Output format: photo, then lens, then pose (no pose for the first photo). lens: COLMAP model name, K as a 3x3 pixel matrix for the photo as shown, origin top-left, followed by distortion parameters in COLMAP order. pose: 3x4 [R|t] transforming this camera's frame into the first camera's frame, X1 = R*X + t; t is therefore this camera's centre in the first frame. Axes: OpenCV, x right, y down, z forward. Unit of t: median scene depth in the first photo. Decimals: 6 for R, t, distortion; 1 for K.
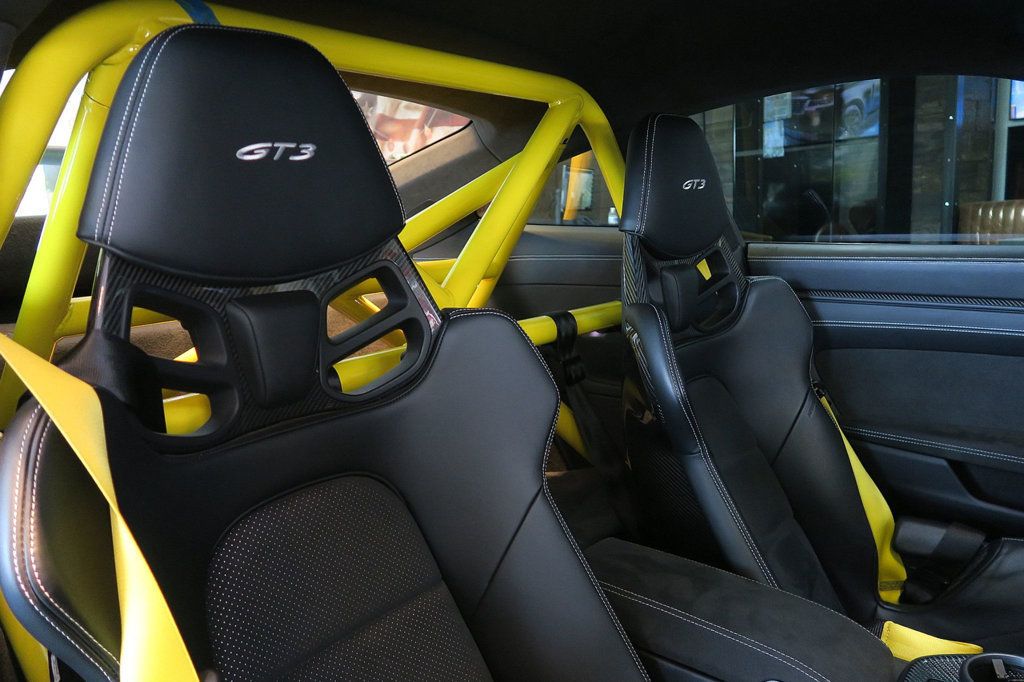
lens RADIAL K [[738.7, 0, 507.9], [0, 738.7, 336.9], [0, 0, 1]] dist [-0.006510, -0.001014]
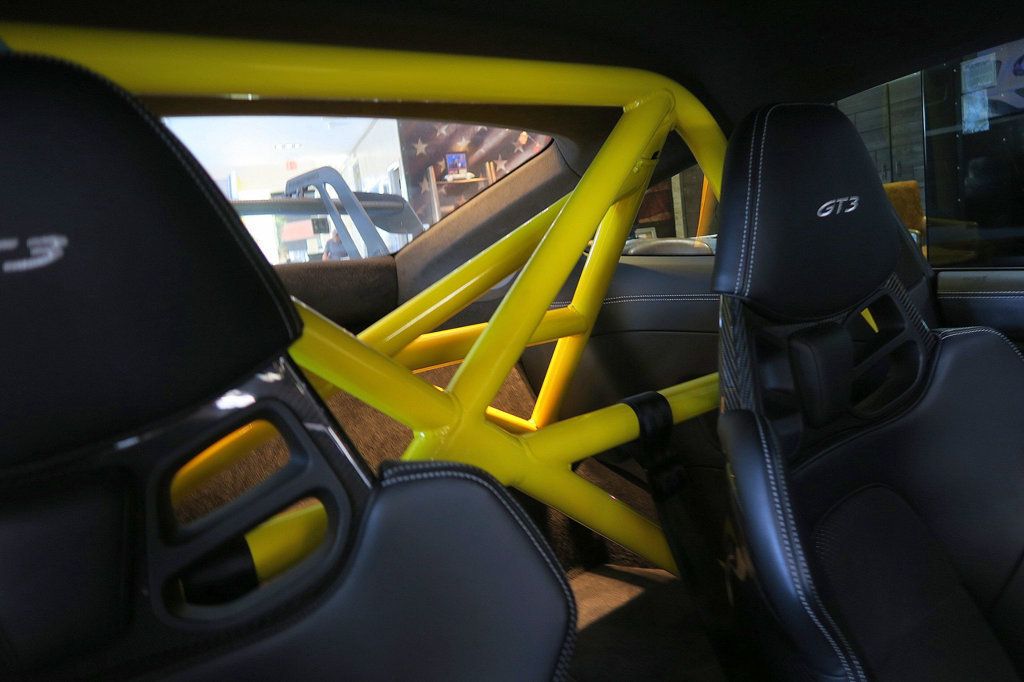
lens RADIAL K [[689.0, 0, 512.0], [0, 689.0, 341.0], [0, 0, 1]] dist [-0.000919, 0.001472]
pose [[0.967666, -0.031561, -0.250252, 0.107809], [0.034168, 0.999398, 0.006081, -0.089602], [0.249910, -0.014435, 0.968162, 0.298745]]
